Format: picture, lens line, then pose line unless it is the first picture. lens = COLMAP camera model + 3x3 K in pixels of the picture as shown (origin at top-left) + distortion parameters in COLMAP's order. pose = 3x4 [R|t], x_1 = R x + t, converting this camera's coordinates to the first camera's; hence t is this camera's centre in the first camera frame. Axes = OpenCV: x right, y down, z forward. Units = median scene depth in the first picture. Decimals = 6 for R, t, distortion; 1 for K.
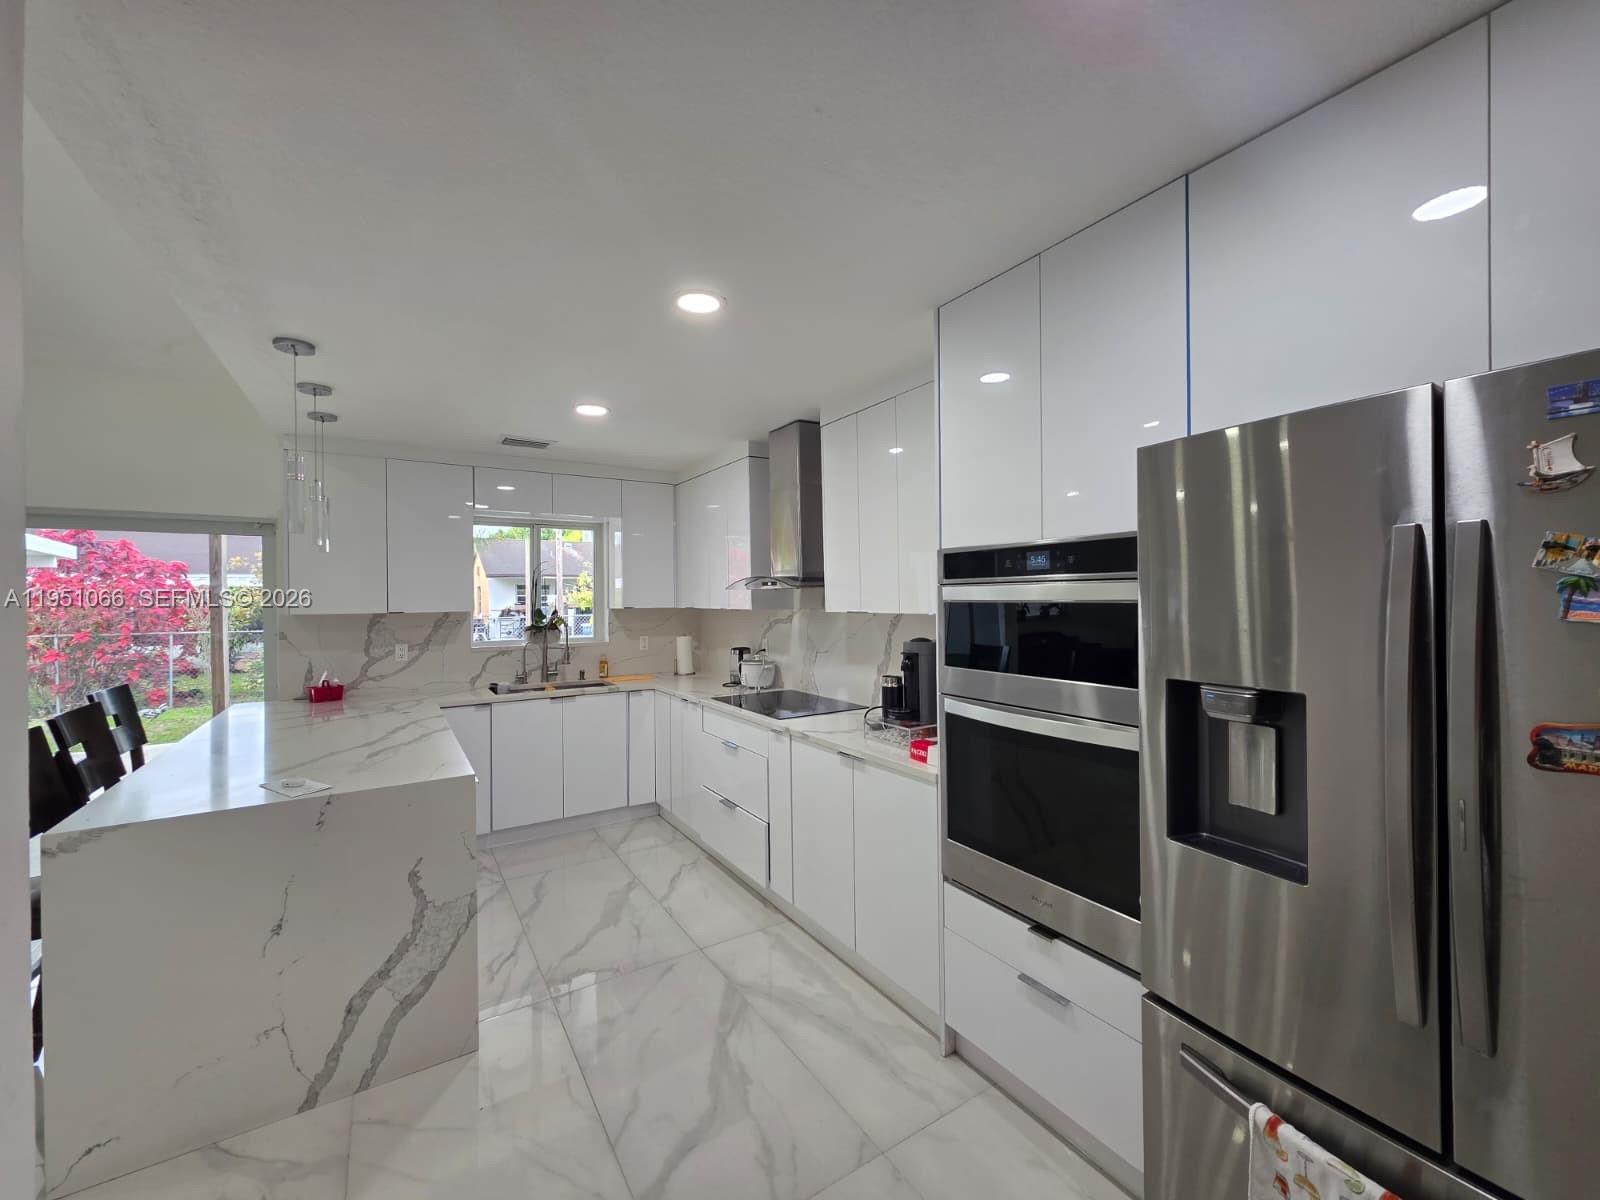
lens RADIAL K [[637.5, 0, 803.2], [0, 637.5, 594.2], [0, 0, 1]] dist [0.000160, -0.000106]
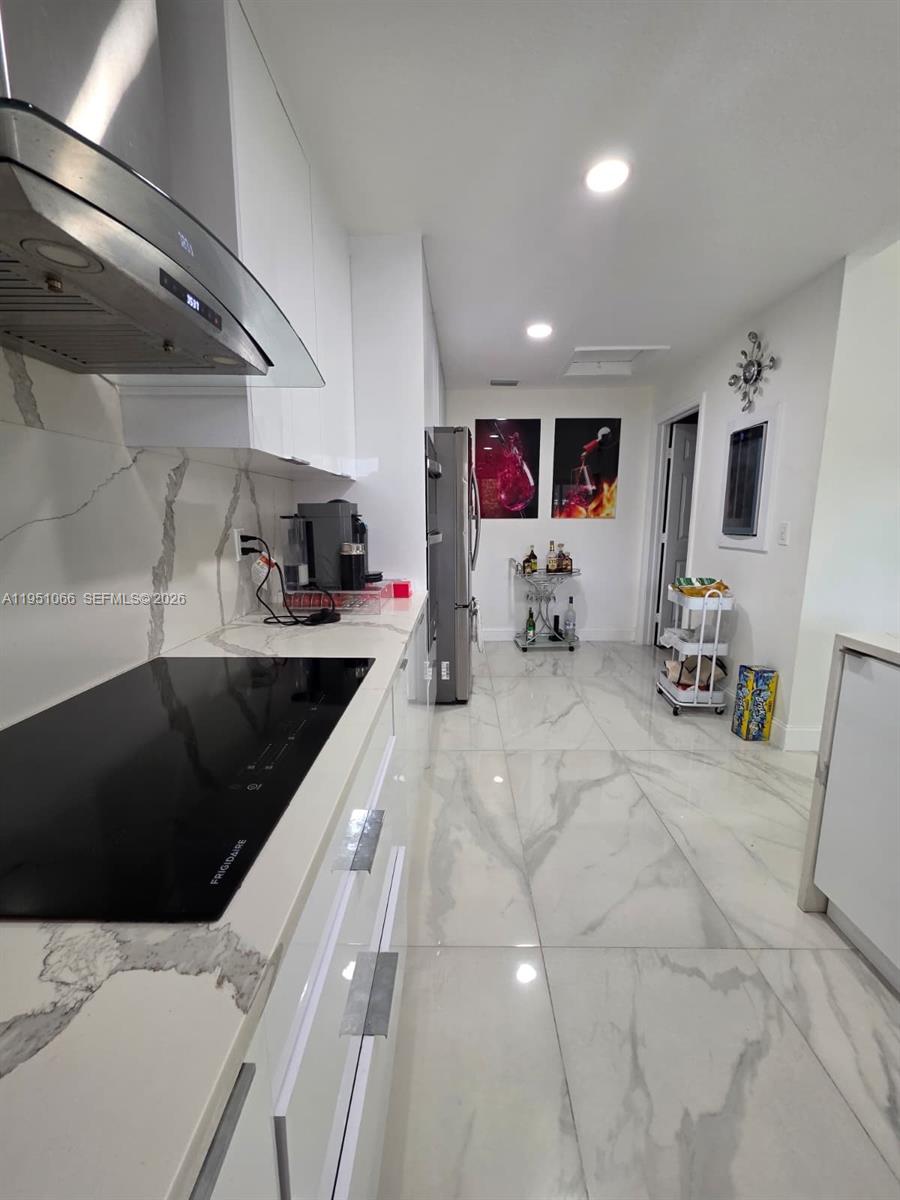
lens RADIAL K [[478.1, 0, 452.6], [0, 478.1, 600.9], [0, 0, 1]] dist [0.000160, -0.000106]
pose [[-0.832662, -0.087579, 0.546813, -0.303205], [0.006549, 0.985789, 0.167859, 0.085094], [-0.553743, 0.143351, -0.820255, 1.299508]]
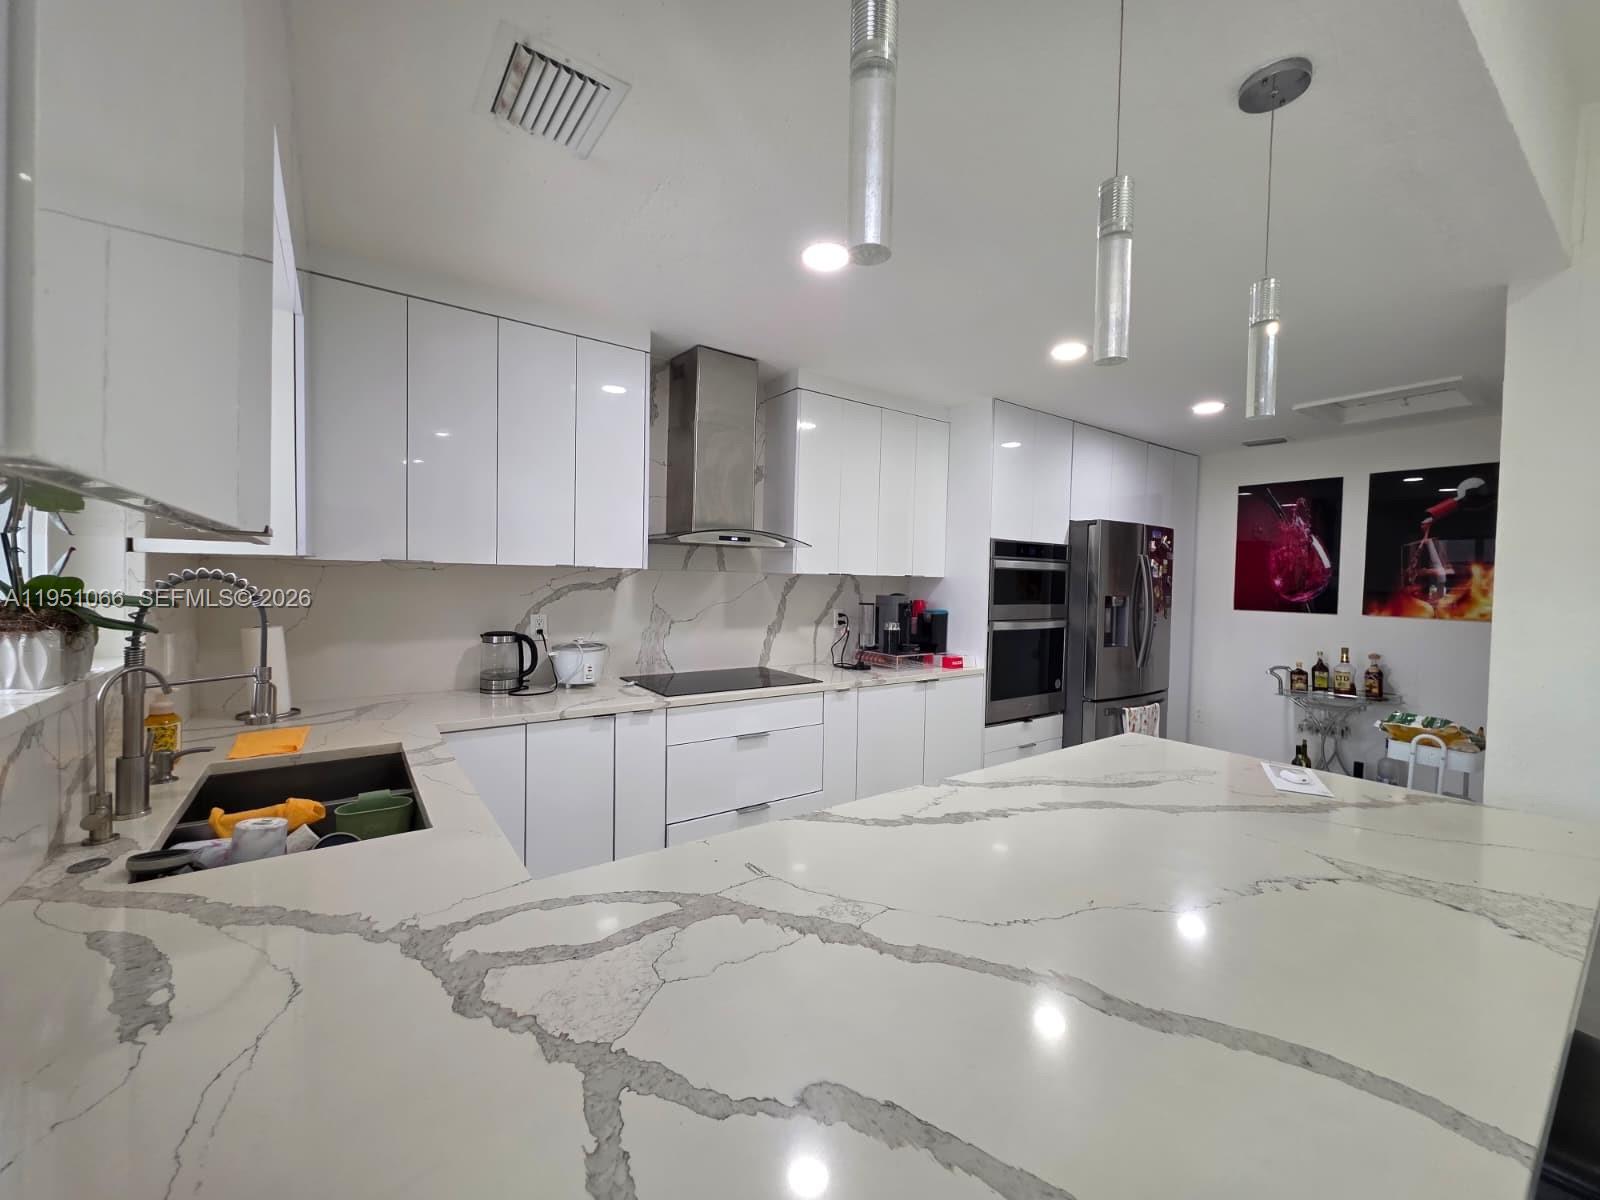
lens RADIAL K [[637.5, 0, 803.2], [0, 637.5, 594.2], [0, 0, 1]] dist [0.000160, -0.000106]
pose [[-0.050572, -0.017254, 0.998571, -1.037069], [-0.025993, 0.999535, 0.015954, 0.046307], [-0.998382, -0.025149, -0.050997, 1.102675]]
